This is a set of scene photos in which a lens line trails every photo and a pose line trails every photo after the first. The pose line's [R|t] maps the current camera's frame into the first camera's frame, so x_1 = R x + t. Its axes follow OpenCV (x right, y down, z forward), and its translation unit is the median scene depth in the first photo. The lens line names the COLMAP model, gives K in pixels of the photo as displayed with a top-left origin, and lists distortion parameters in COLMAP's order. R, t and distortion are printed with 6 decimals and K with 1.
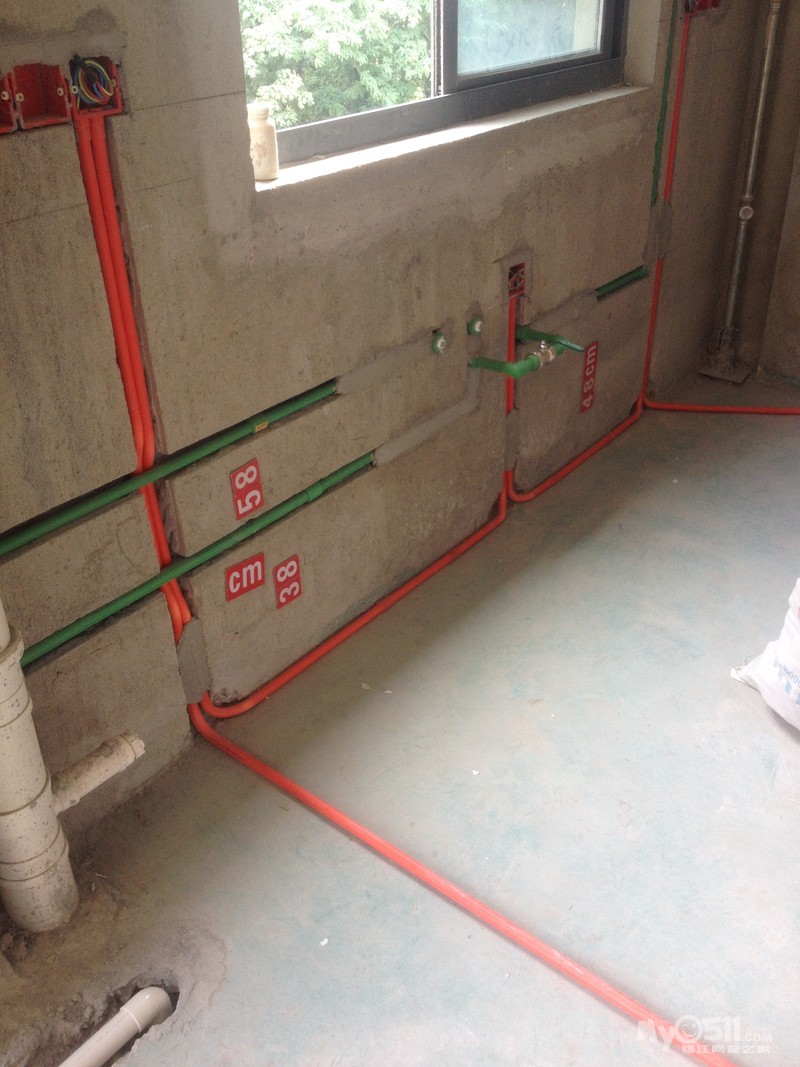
lens RADIAL K [[1100.0, 0, 400.0], [0, 1100.0, 533.5], [0, 0, 1]] dist [0.136681, -0.368309]
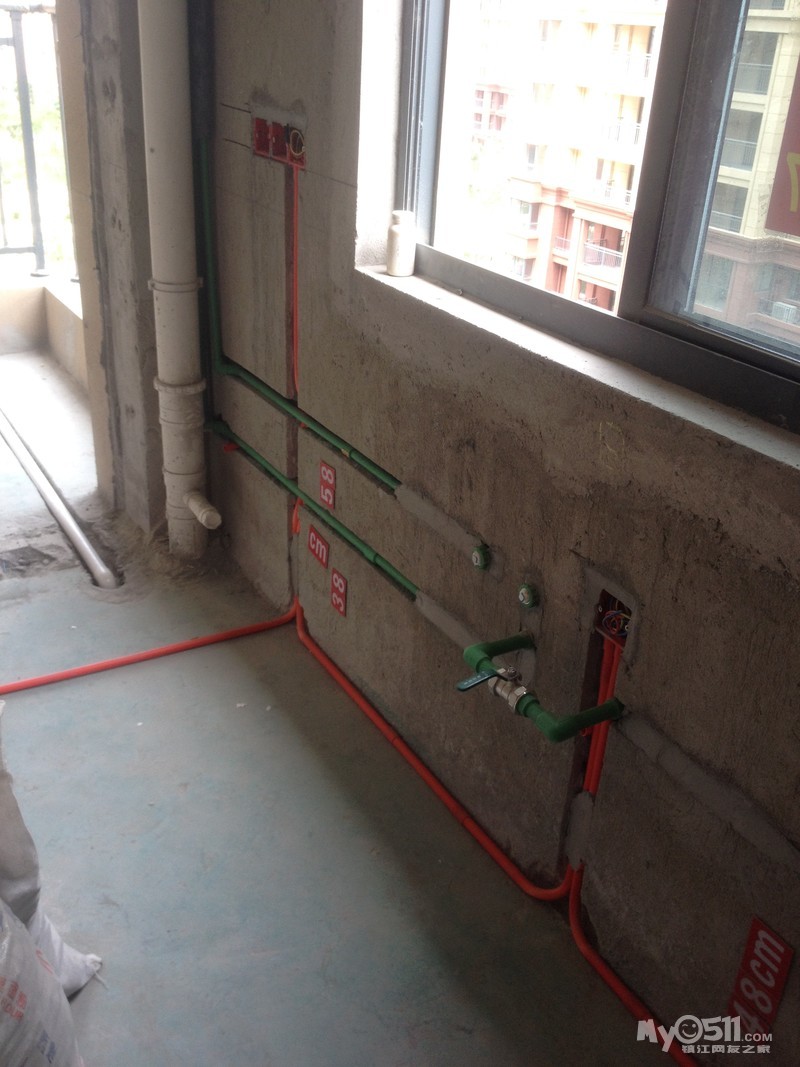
lens RADIAL K [[1003.3, 0, 405.3], [0, 1003.3, 528.3], [0, 0, 1]] dist [0.117003, -0.187057]
pose [[-0.378716, 0.383623, -0.842264, 0.738943], [-0.517304, 0.666882, 0.536343, -0.605654], [0.767444, 0.638828, -0.054109, 1.042568]]
